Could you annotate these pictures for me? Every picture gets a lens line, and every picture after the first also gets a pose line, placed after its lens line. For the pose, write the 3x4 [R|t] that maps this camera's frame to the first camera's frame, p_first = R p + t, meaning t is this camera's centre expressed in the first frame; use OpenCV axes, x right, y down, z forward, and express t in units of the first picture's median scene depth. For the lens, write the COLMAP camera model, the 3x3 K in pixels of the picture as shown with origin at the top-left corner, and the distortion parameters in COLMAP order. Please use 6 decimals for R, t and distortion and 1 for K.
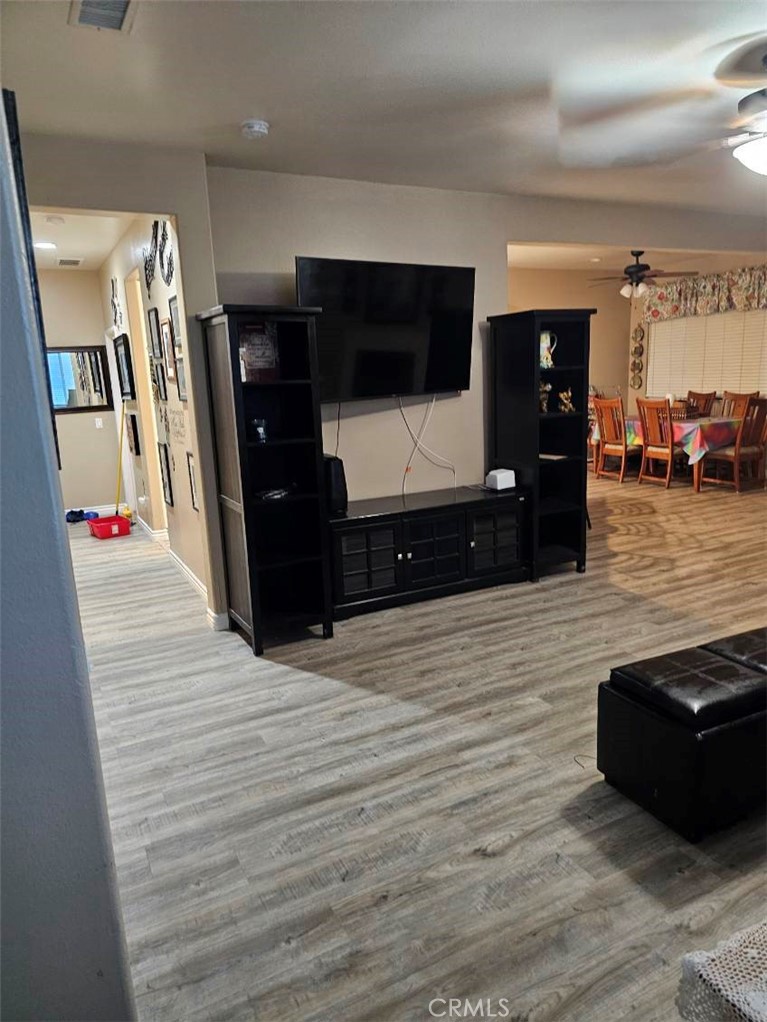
lens RADIAL K [[683.2, 0, 384.0], [0, 683.2, 518.9], [0, 0, 1]] dist [0.037808, -0.022104]
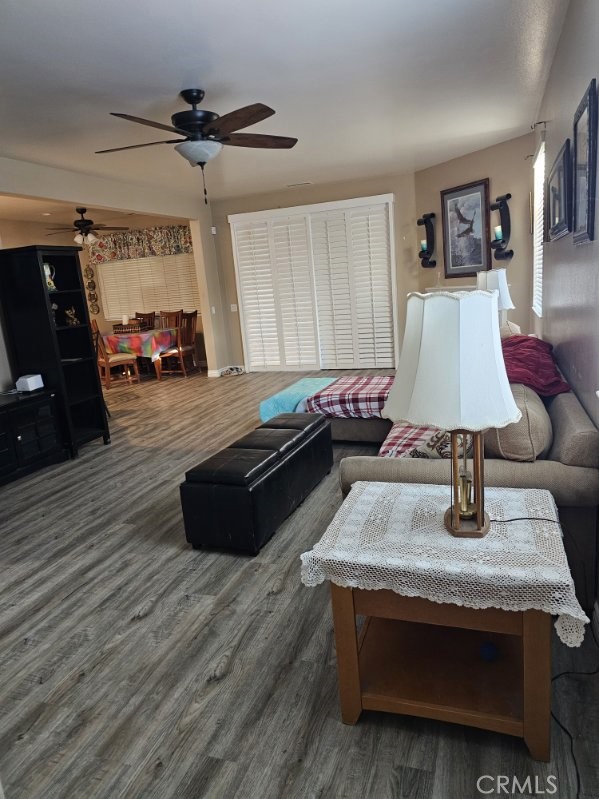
lens RADIAL K [[534.2, 0, 304.8], [0, 534.2, 393.0], [0, 0, 1]] dist [0.037808, -0.022104]
pose [[0.732942, -0.160036, 0.661200, -0.118591], [0.194171, 0.980718, 0.022133, 0.037153], [-0.651992, 0.112164, 0.749884, -0.040051]]
